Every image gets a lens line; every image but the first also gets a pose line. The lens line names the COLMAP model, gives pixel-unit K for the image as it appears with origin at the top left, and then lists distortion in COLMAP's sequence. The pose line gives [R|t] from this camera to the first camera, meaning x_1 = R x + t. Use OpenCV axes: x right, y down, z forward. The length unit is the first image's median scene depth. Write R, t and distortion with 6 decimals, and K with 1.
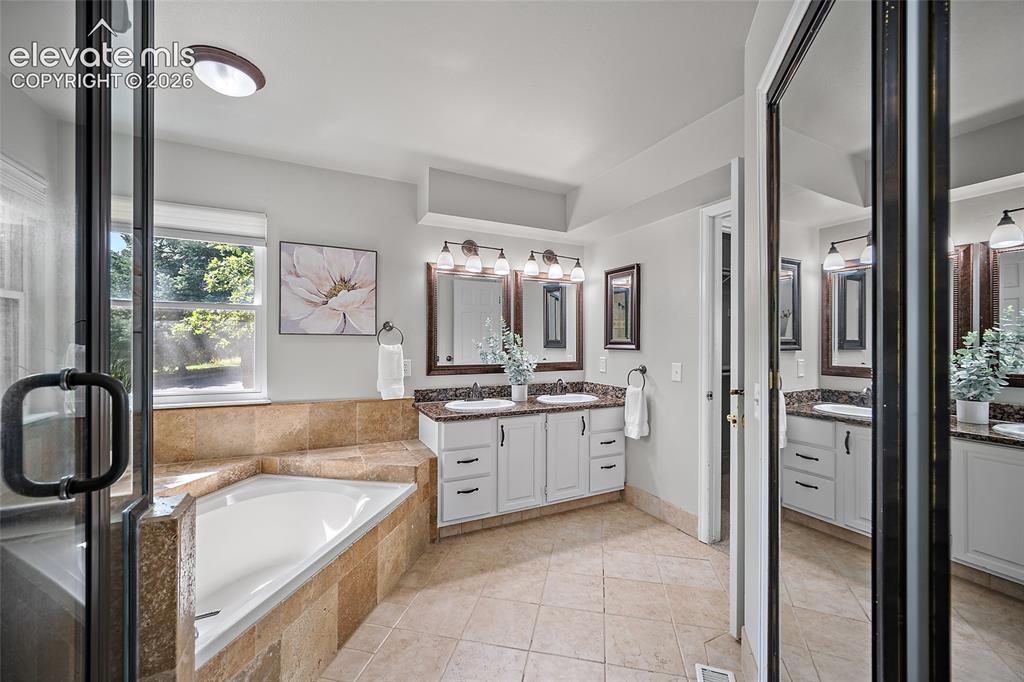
lens RADIAL K [[415.1, 0, 513.8], [0, 415.1, 343.3], [0, 0, 1]] dist [0.000923, -0.000043]
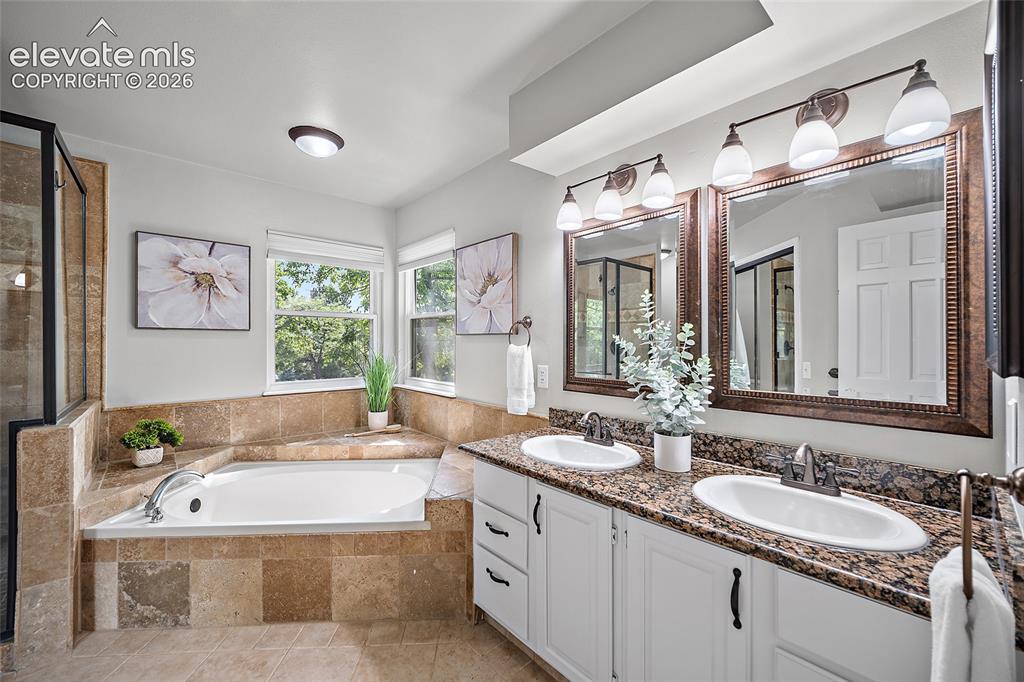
lens RADIAL K [[415.1, 0, 513.2], [0, 415.1, 343.5], [0, 0, 1]] dist [0.000923, -0.000043]
pose [[0.242925, -0.006868, -0.970021, 0.485976], [-0.001843, 0.999970, -0.007541, 0.006126], [0.970043, 0.003619, 0.242905, 0.826204]]
